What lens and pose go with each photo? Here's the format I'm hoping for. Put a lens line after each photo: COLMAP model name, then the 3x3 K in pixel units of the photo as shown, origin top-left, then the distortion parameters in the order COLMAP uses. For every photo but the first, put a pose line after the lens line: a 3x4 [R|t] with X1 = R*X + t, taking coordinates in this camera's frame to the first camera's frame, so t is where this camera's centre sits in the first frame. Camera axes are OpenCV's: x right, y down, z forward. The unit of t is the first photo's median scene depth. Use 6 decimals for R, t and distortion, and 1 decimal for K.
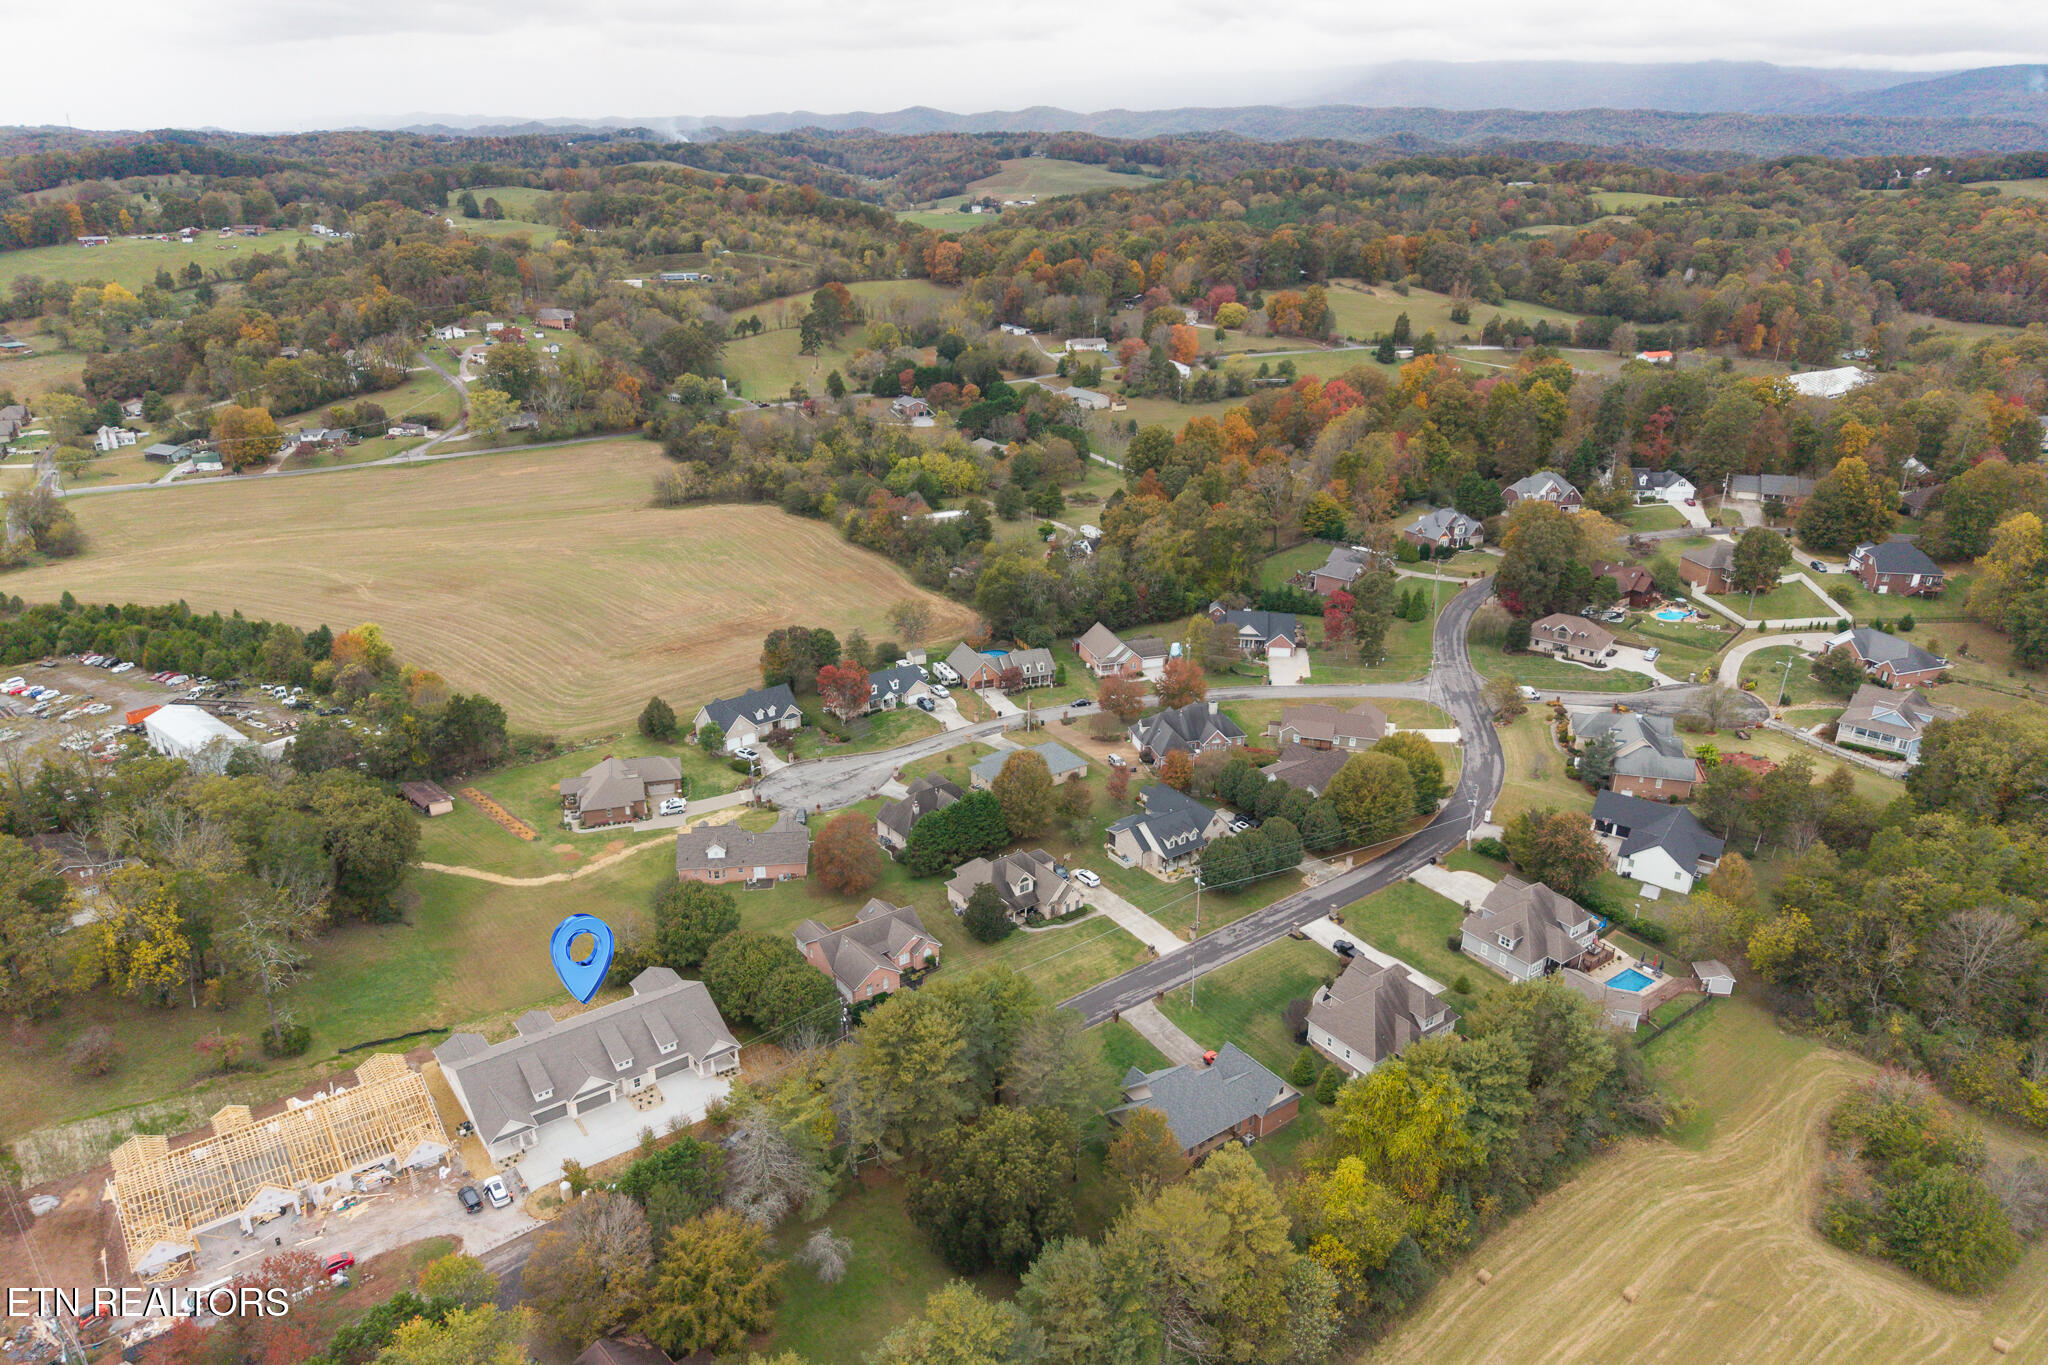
lens RADIAL K [[1352.9, 0, 1025.1], [0, 1352.9, 636.2], [0, 0, 1]] dist [0.018676, -0.038987]
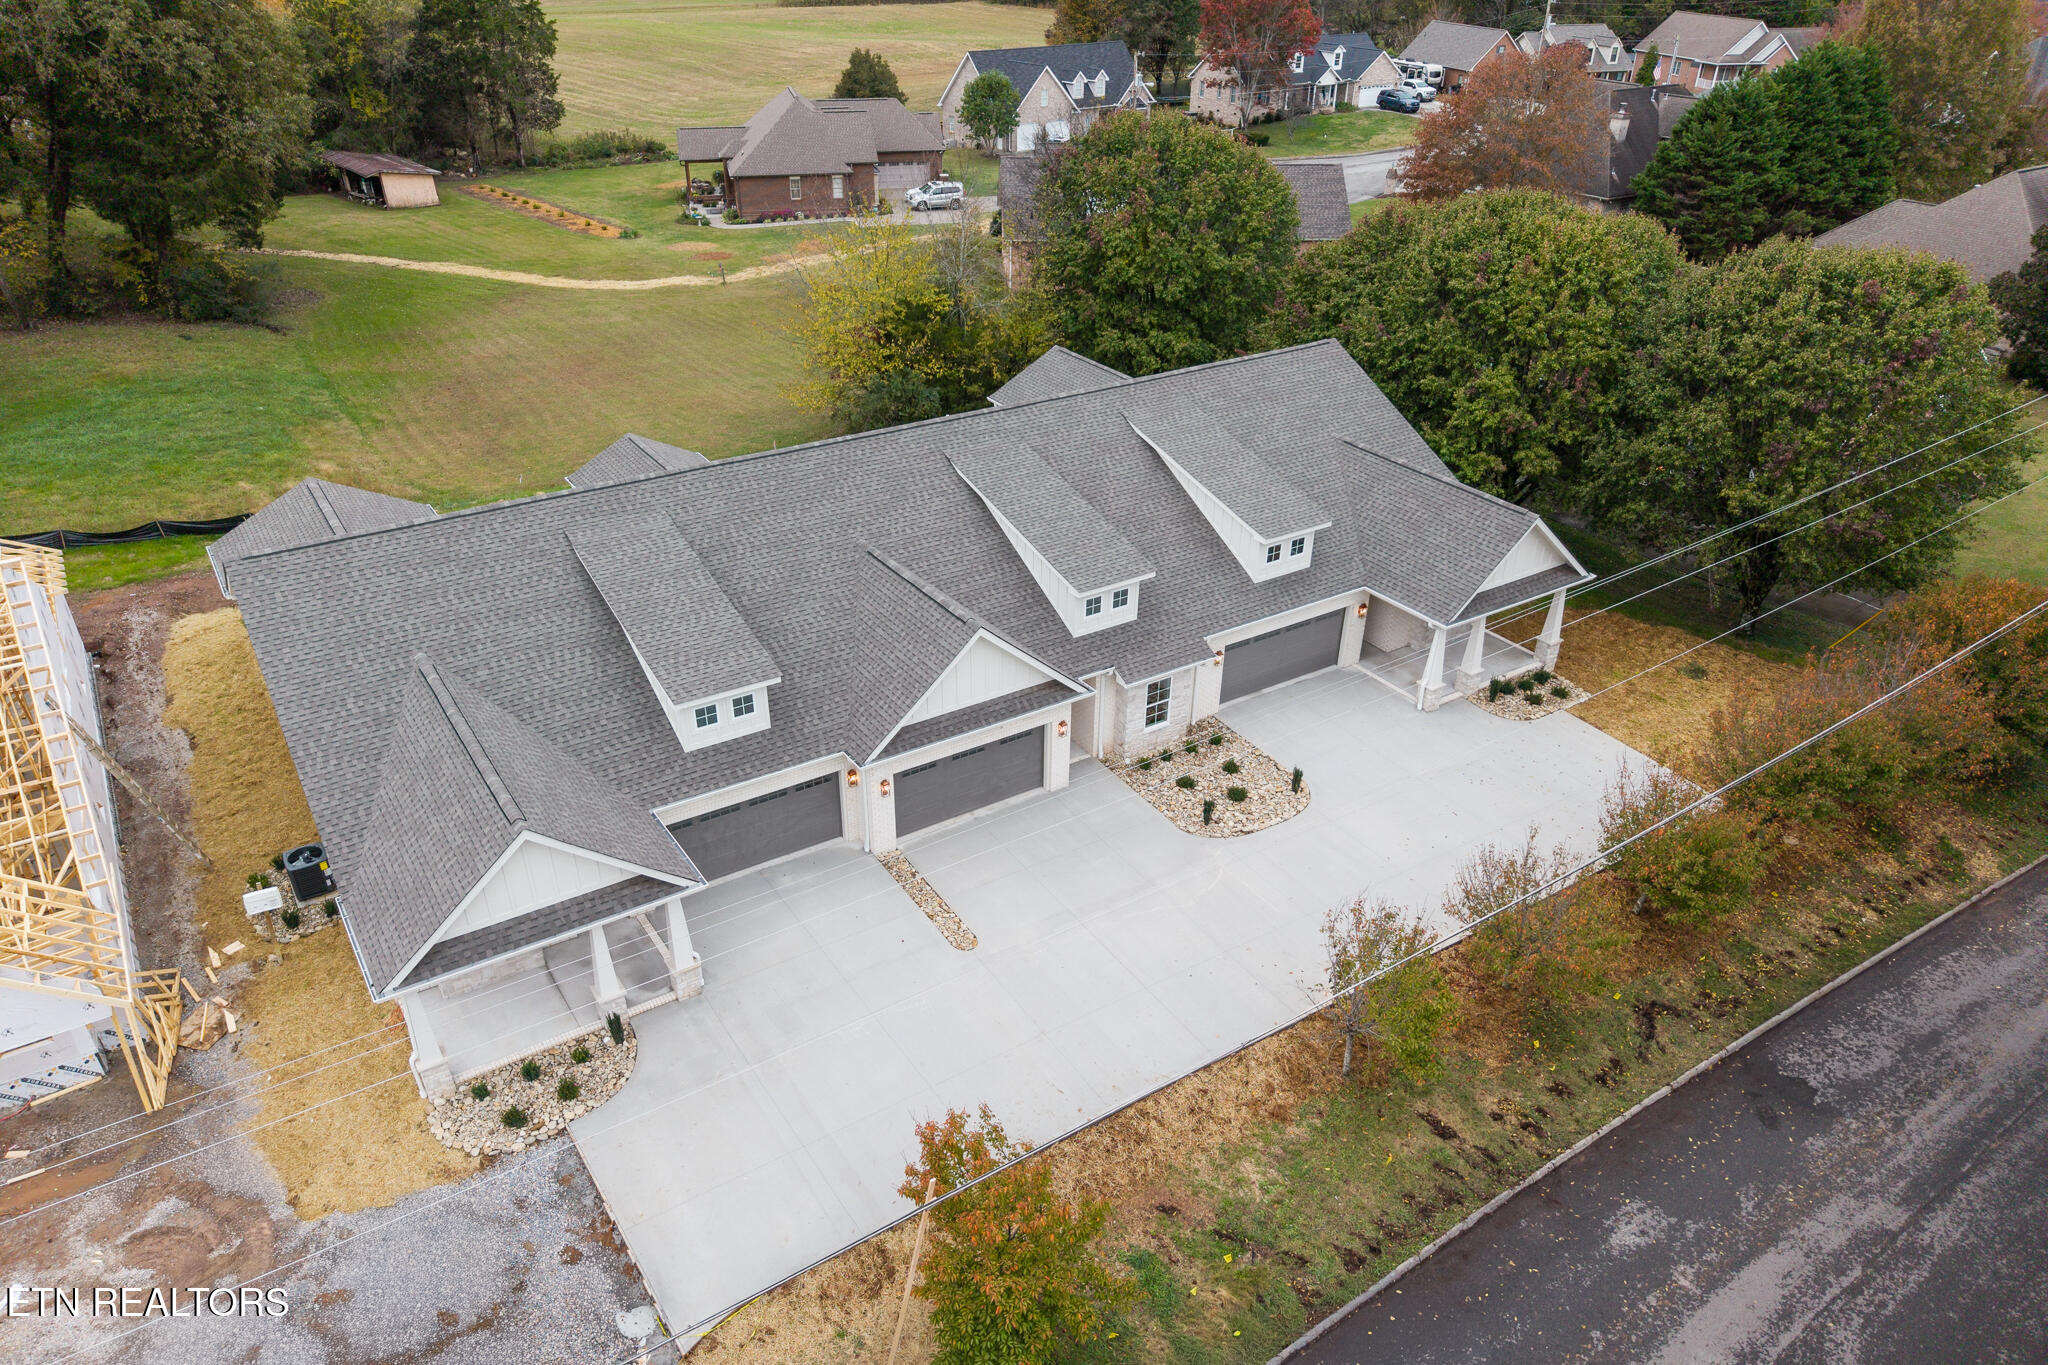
lens RADIAL K [[1352.9, 0, 1025.1], [0, 1352.9, 636.2], [0, 0, 1]] dist [0.018676, -0.038987]
pose [[0.998245, 0.034218, -0.048340, -0.296433], [-0.026976, 0.989322, 0.143227, 0.290699], [0.052725, -0.141672, 0.988509, 0.798665]]
